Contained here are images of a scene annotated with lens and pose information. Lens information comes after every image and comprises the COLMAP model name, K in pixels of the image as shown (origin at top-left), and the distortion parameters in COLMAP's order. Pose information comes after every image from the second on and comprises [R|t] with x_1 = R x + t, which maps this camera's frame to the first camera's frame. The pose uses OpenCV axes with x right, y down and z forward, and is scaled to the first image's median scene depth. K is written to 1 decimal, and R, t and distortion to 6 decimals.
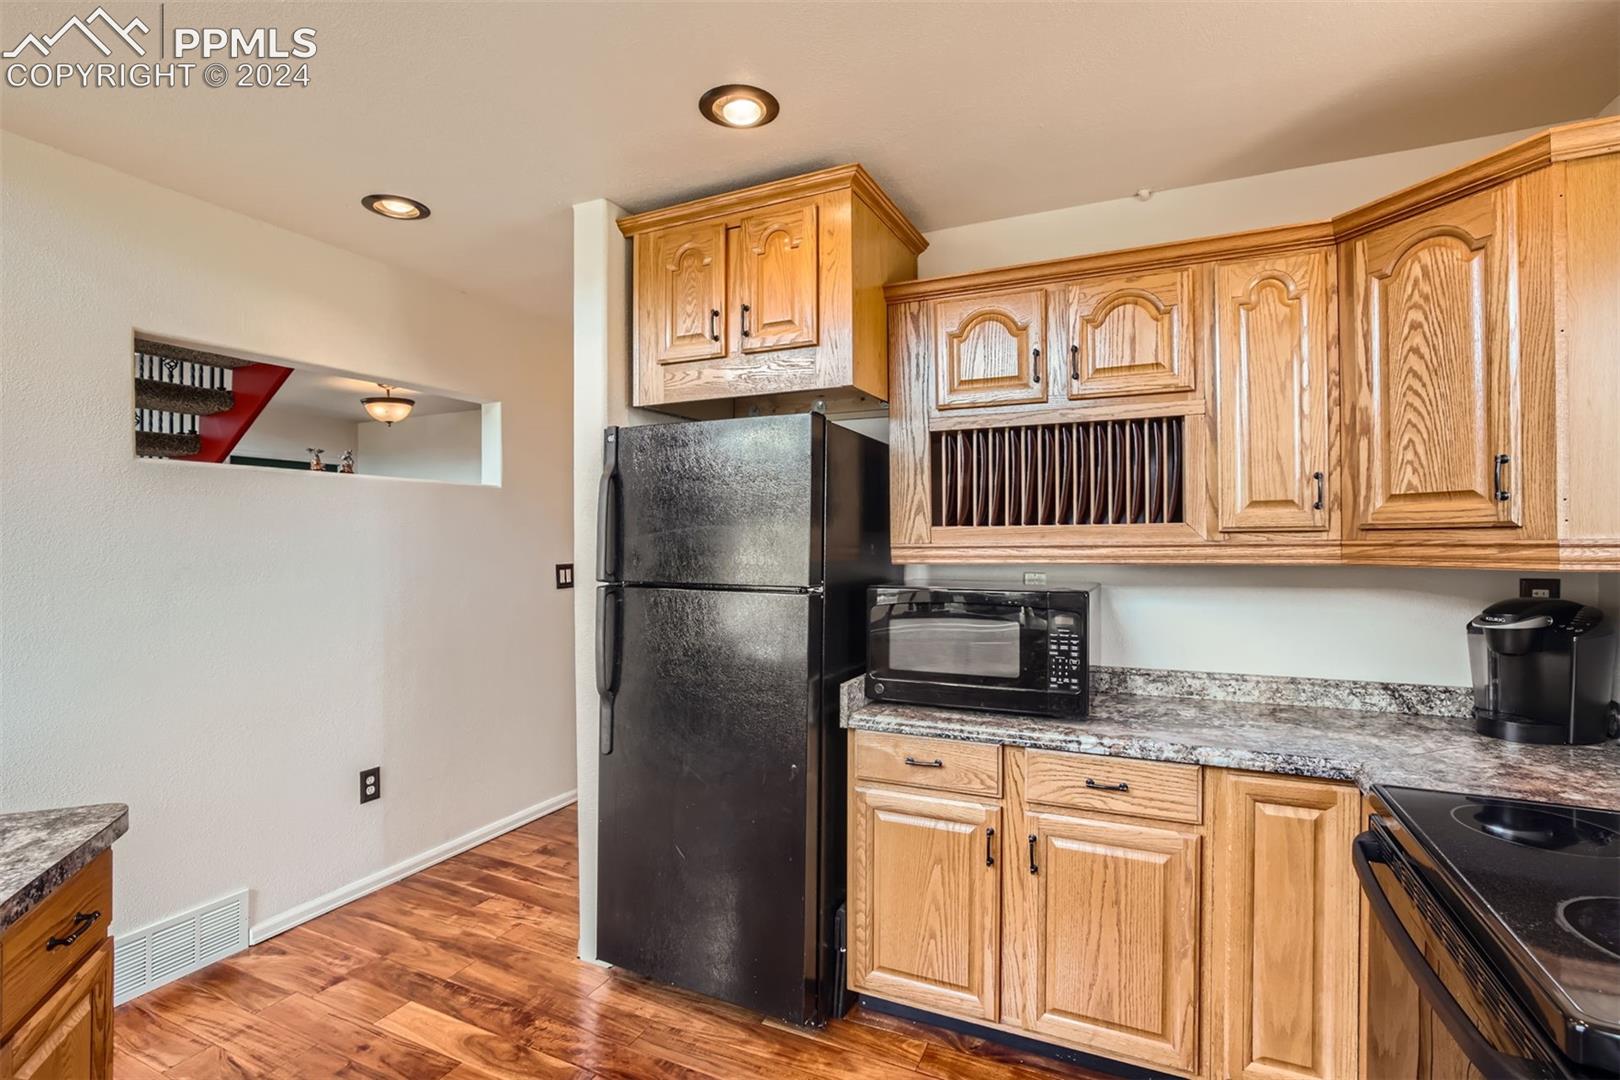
lens RADIAL K [[765.0, 0, 812.9], [0, 765.0, 530.7], [0, 0, 1]] dist [0.003326, 0.000080]
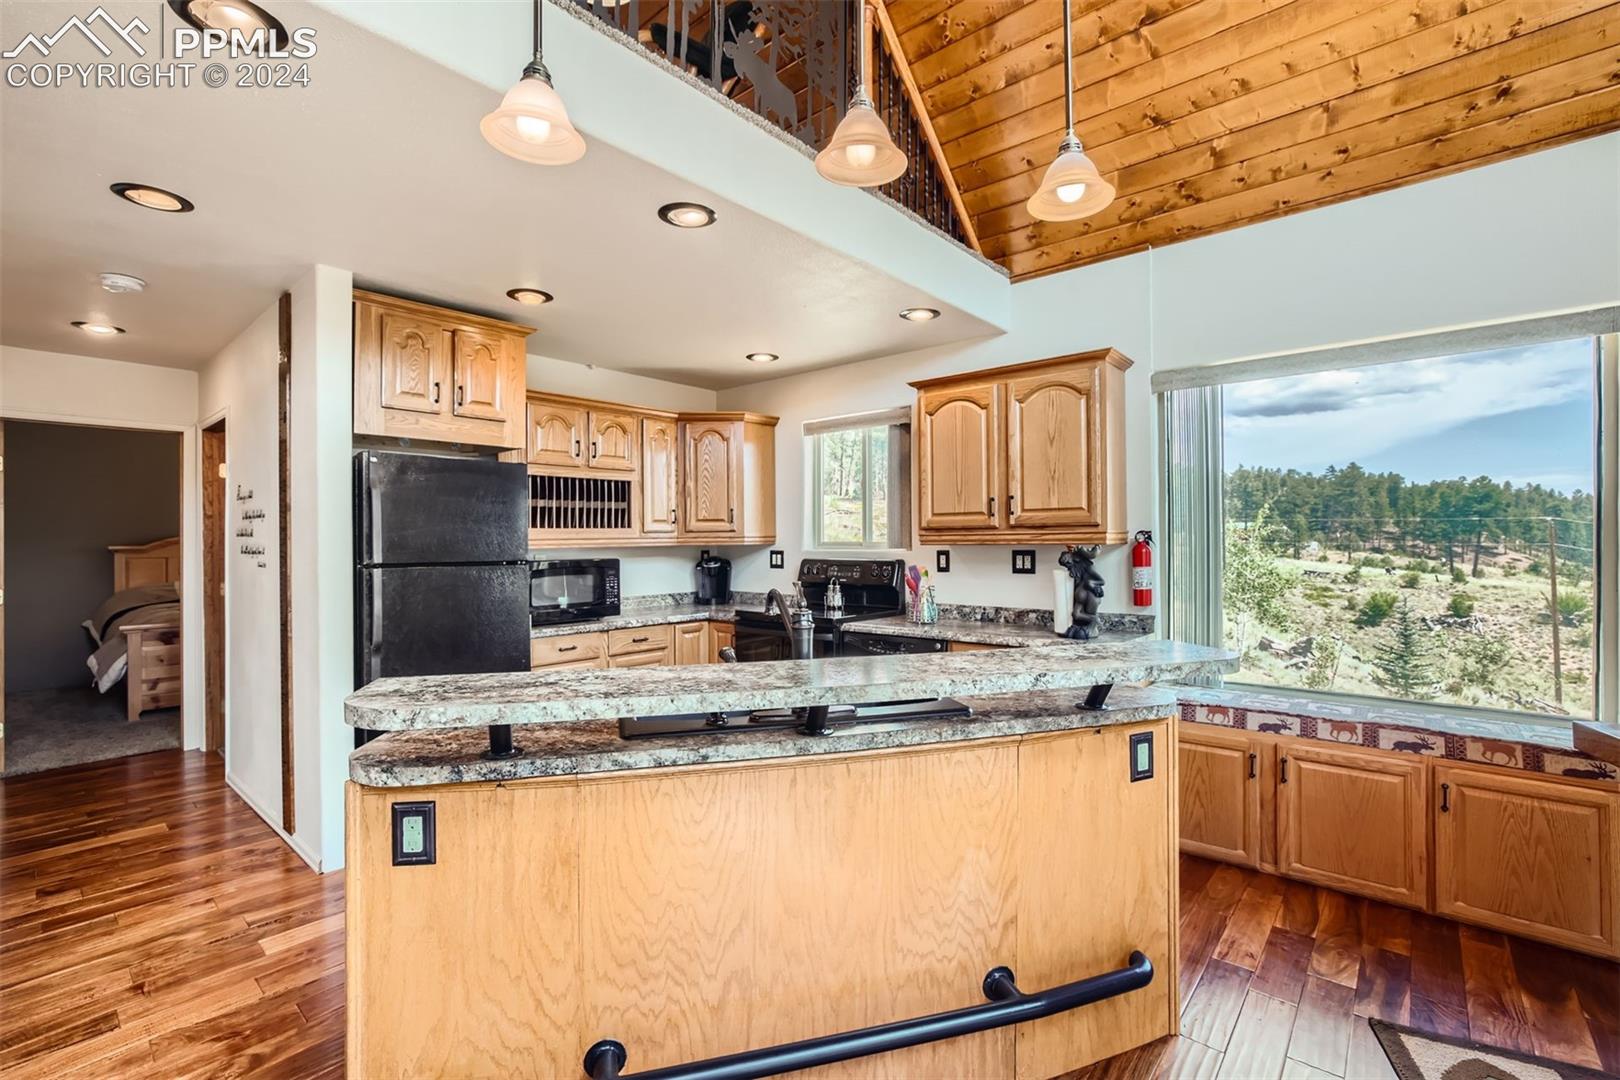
lens RADIAL K [[707.6, 0, 812.9], [0, 707.6, 537.8], [0, 0, 1]] dist [0.004772, 0.001373]
pose [[0.289893, 0.000558, 0.957059, -1.378032], [0.001207, 0.999999, -0.000949, 0.020172], [-0.957058, 0.001430, 0.289892, -0.122804]]
